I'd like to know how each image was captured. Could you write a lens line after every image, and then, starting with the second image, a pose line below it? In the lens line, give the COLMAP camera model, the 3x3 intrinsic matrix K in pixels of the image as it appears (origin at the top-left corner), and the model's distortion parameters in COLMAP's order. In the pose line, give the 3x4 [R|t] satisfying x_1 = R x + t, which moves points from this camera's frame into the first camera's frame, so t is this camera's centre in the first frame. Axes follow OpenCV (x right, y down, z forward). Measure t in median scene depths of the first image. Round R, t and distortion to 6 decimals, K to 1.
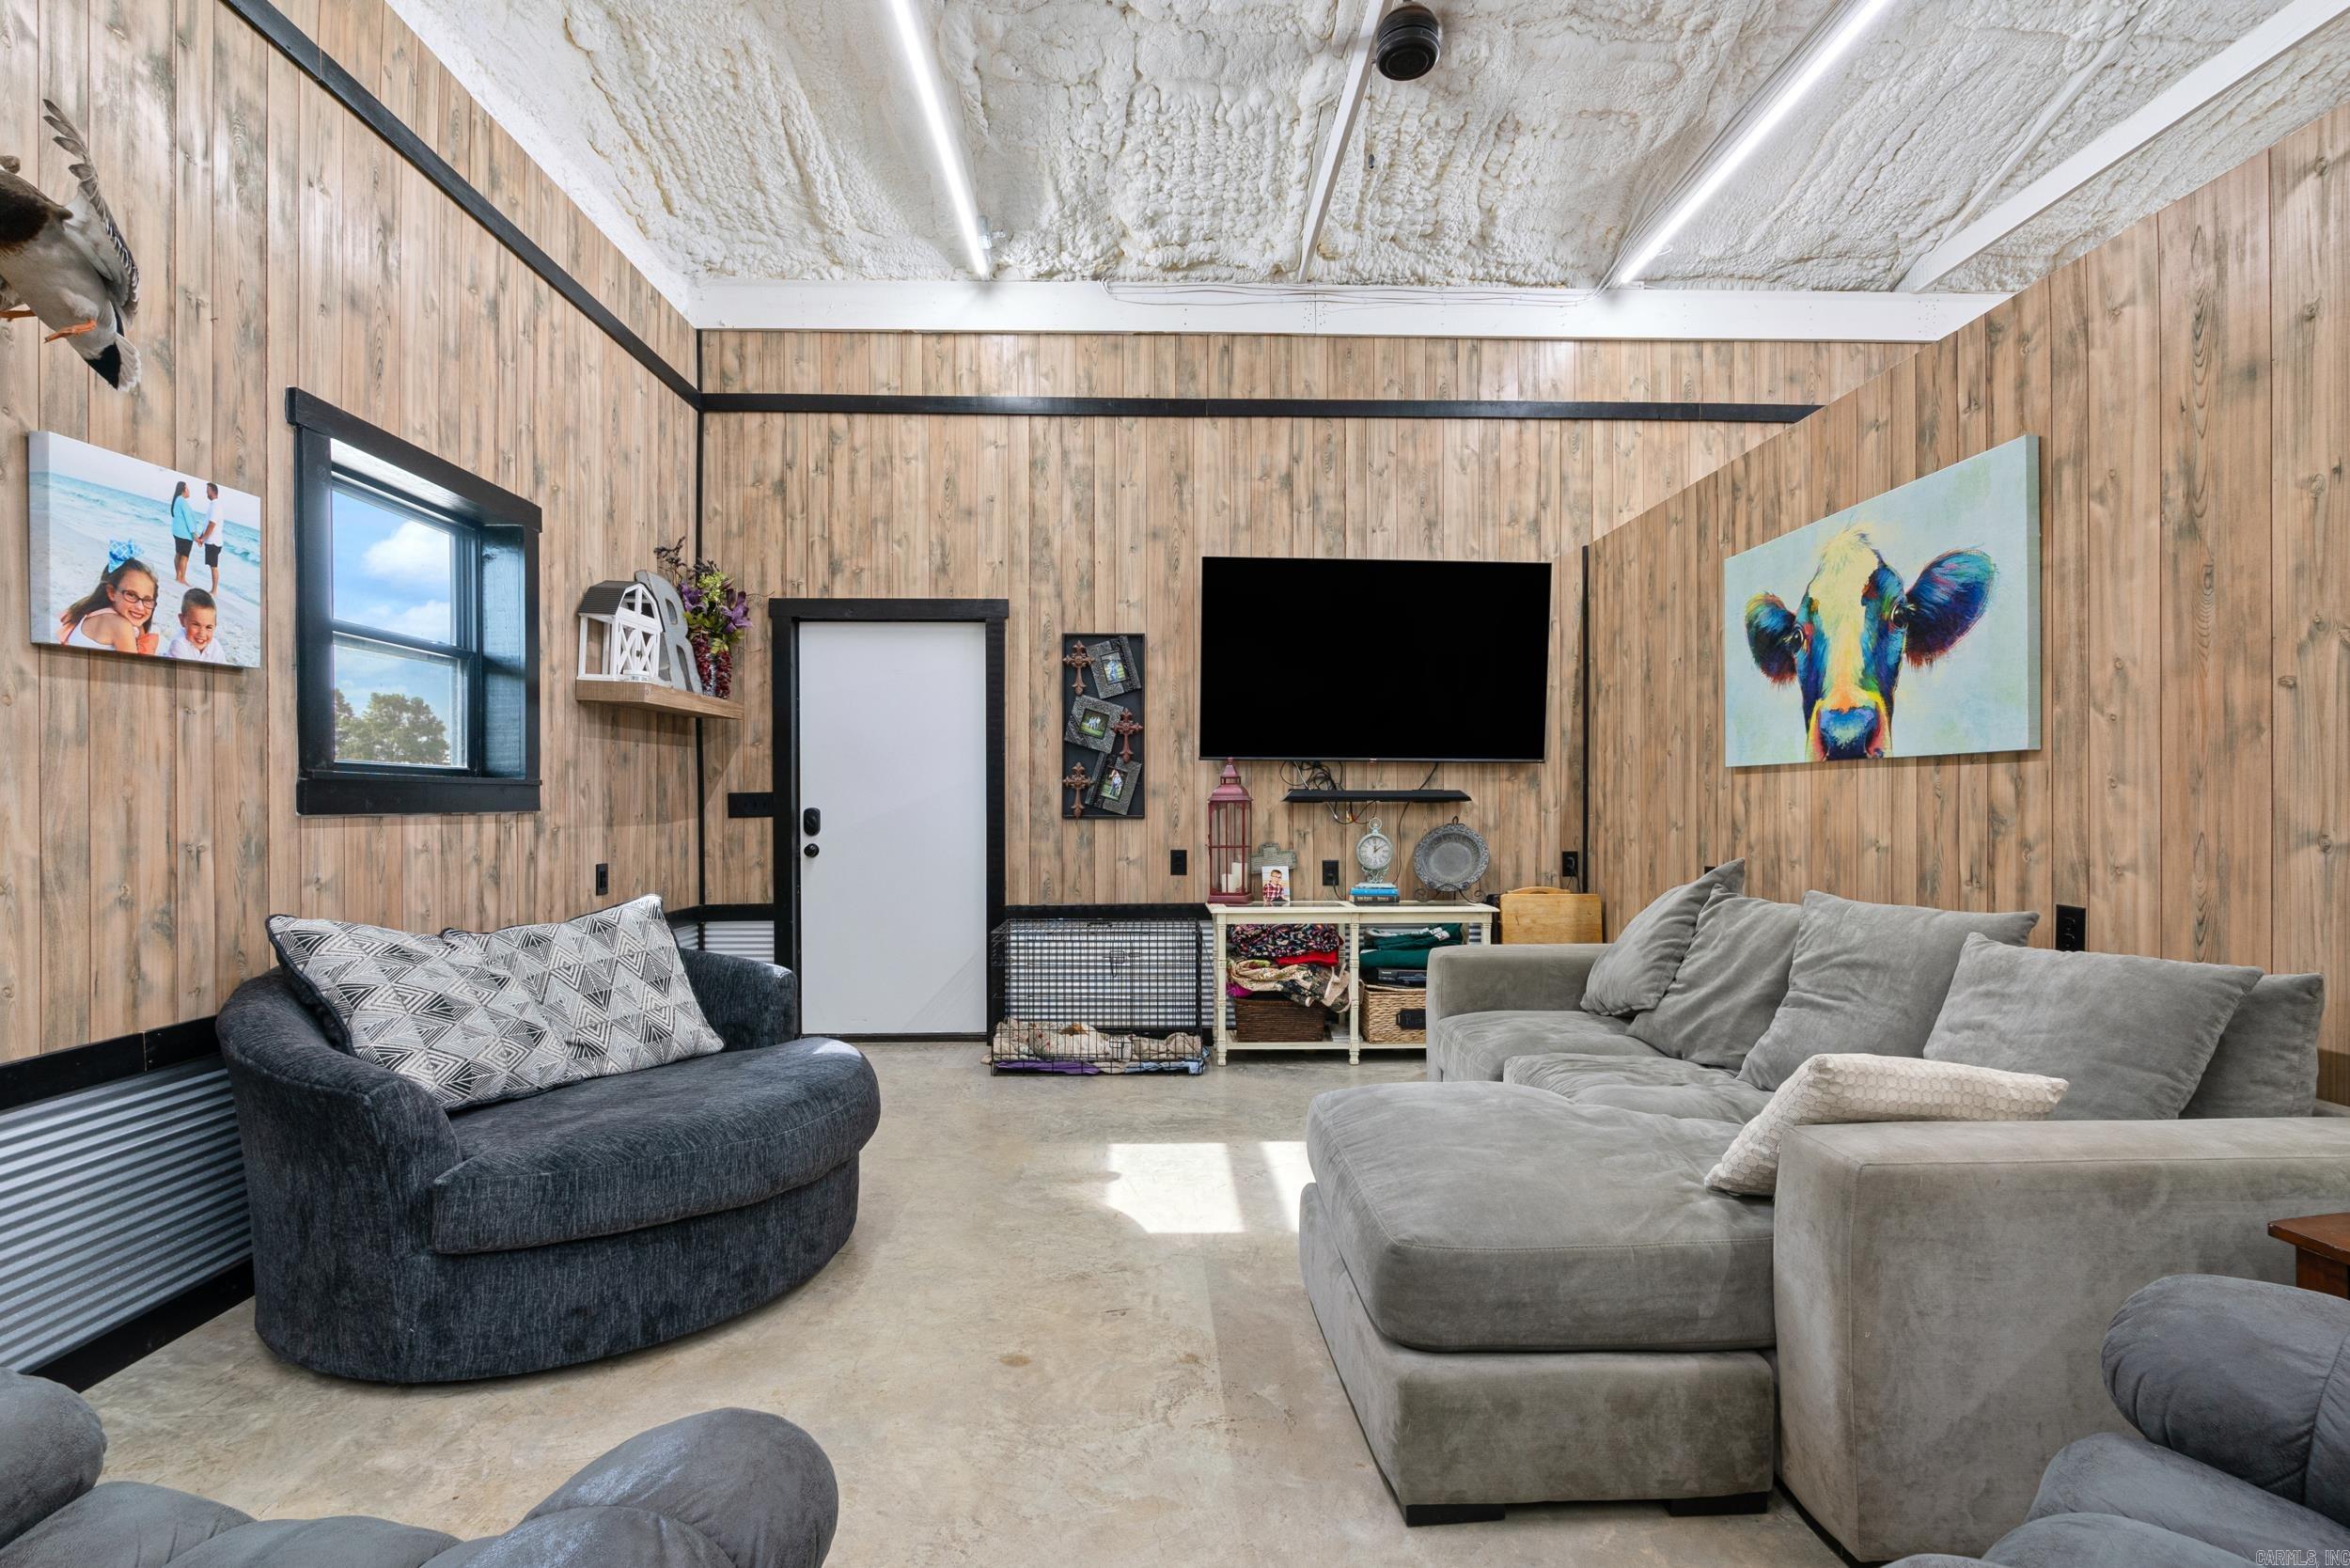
lens RADIAL K [[1100.4, 0, 1175.6], [0, 1100.4, 804.4], [0, 0, 1]] dist [-0.000831, -0.000063]
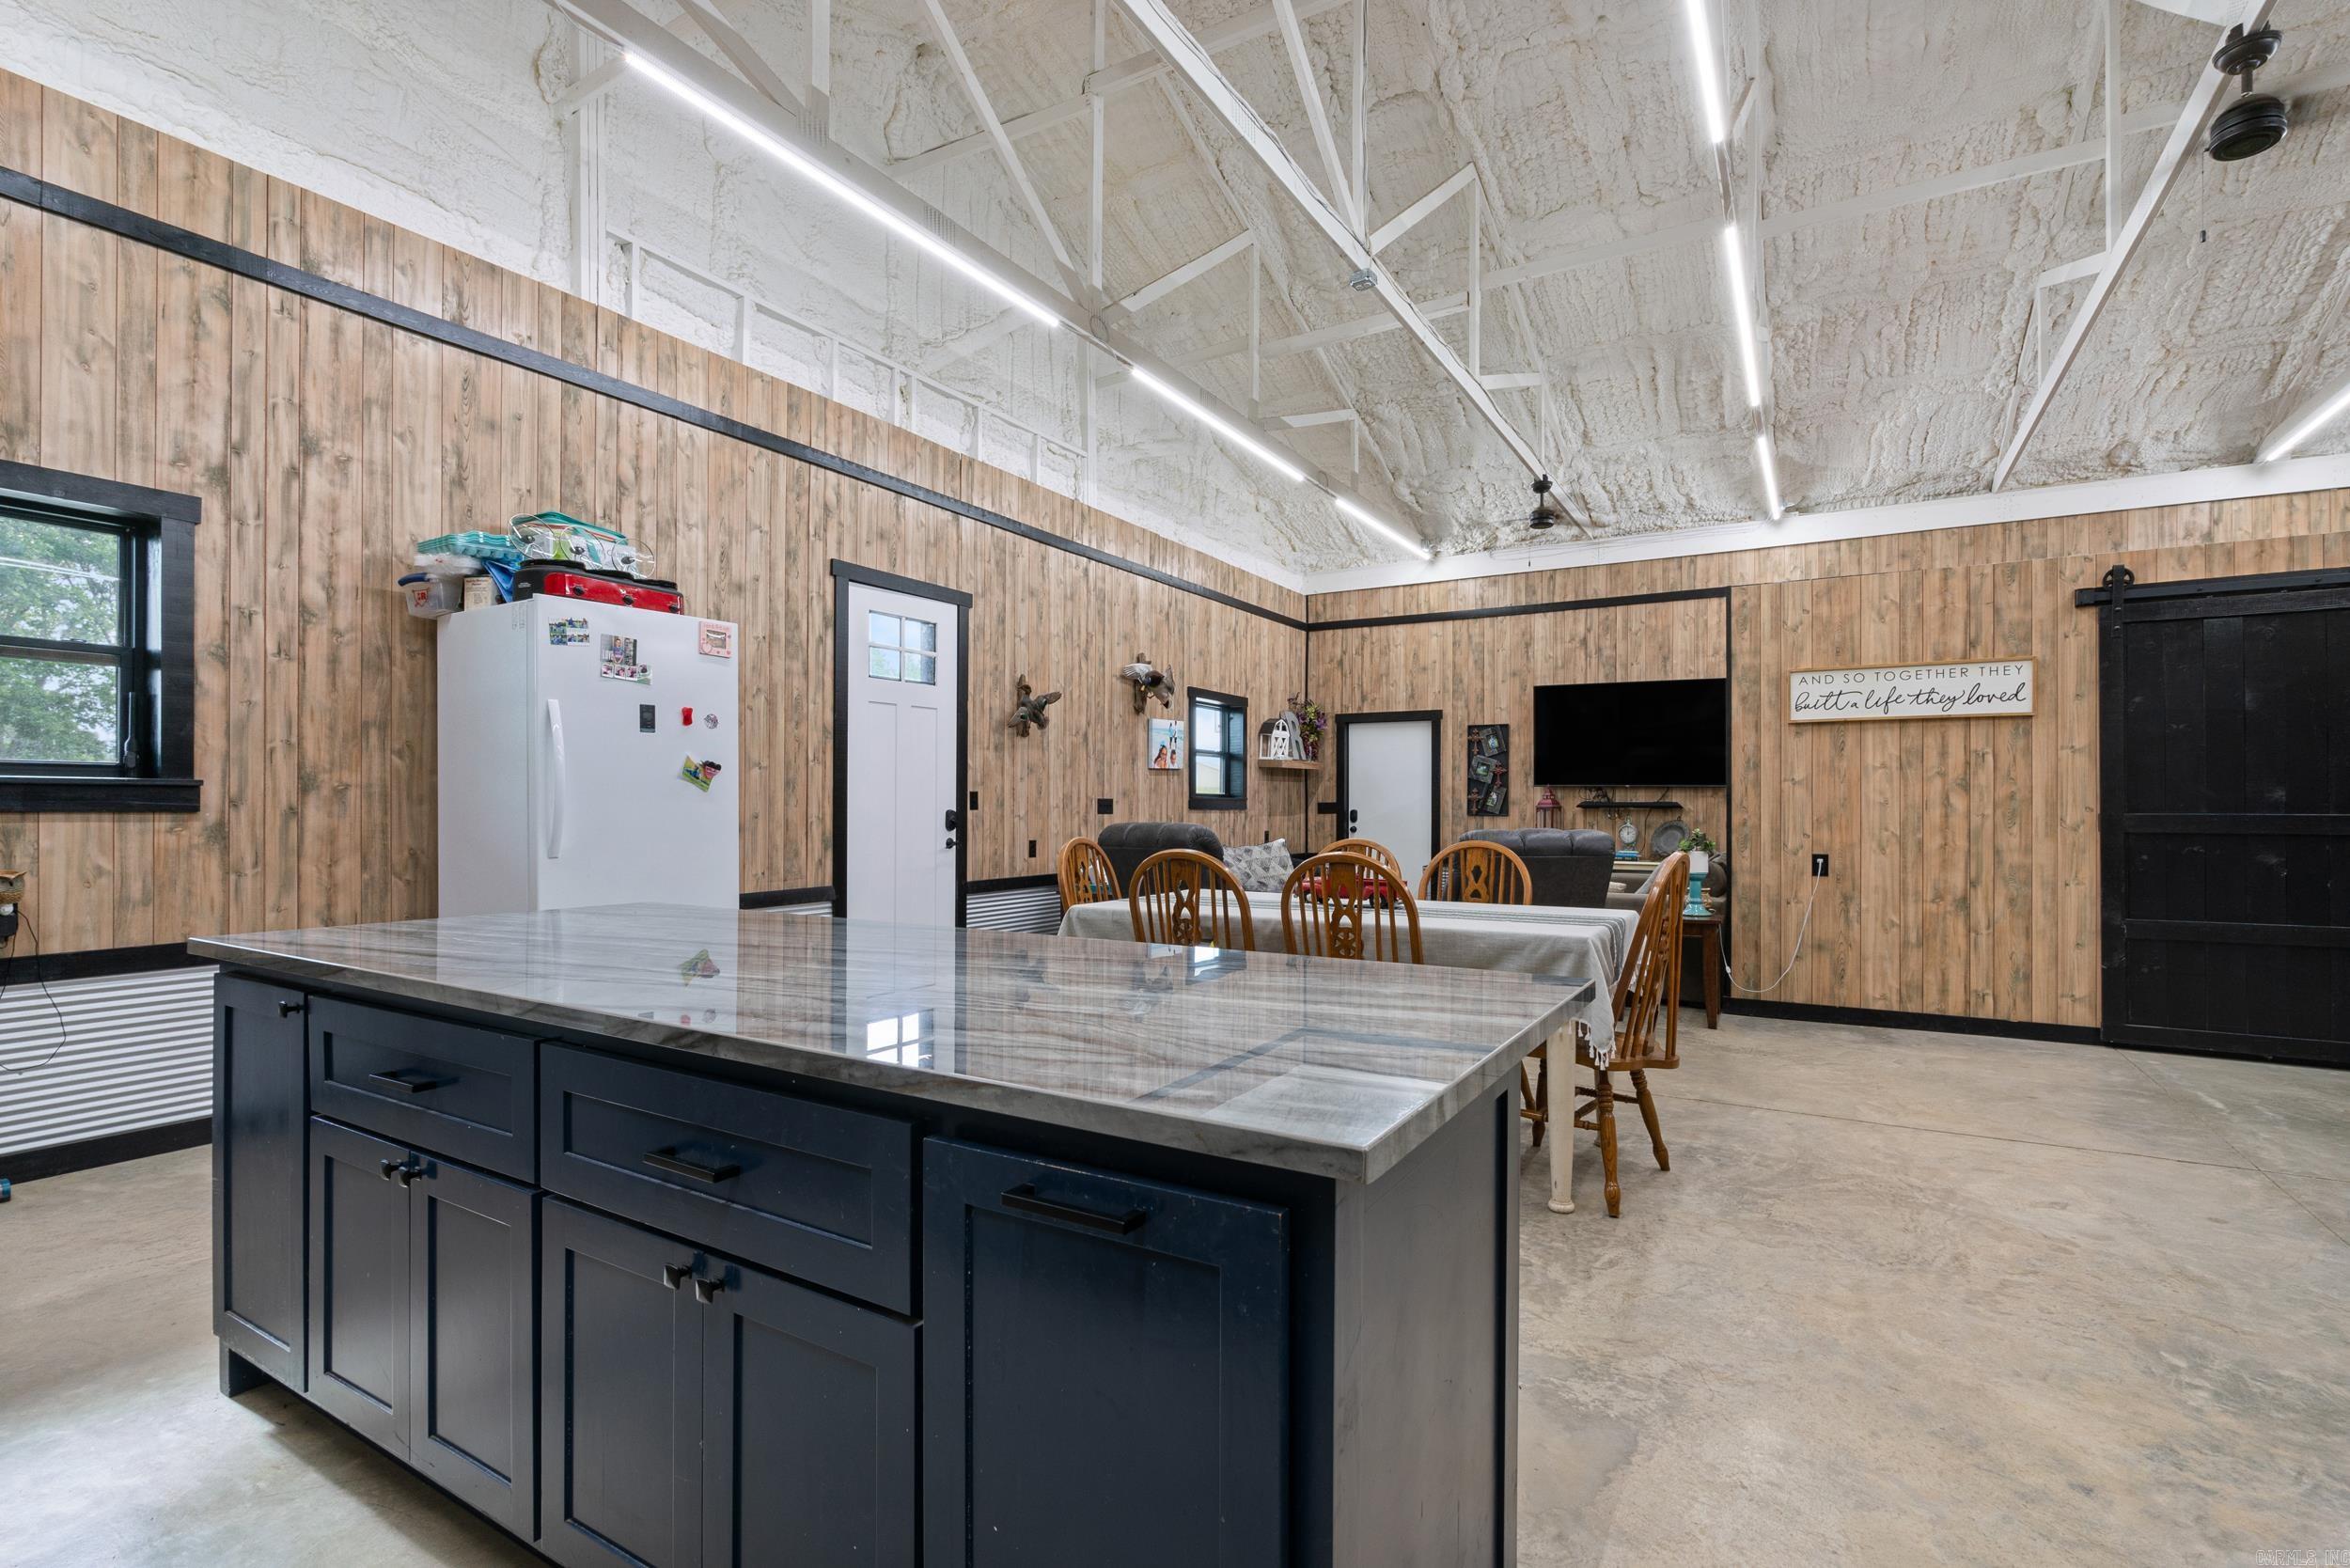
lens RADIAL K [[1100.4, 0, 1175.6], [0, 1100.4, 804.4], [0, 0, 1]] dist [-0.000831, -0.000063]
pose [[0.845340, 0.003252, -0.534219, 0.532073], [-0.006535, 0.999970, -0.004254, 0.004347], [0.534189, 0.007087, 0.845335, -1.021207]]
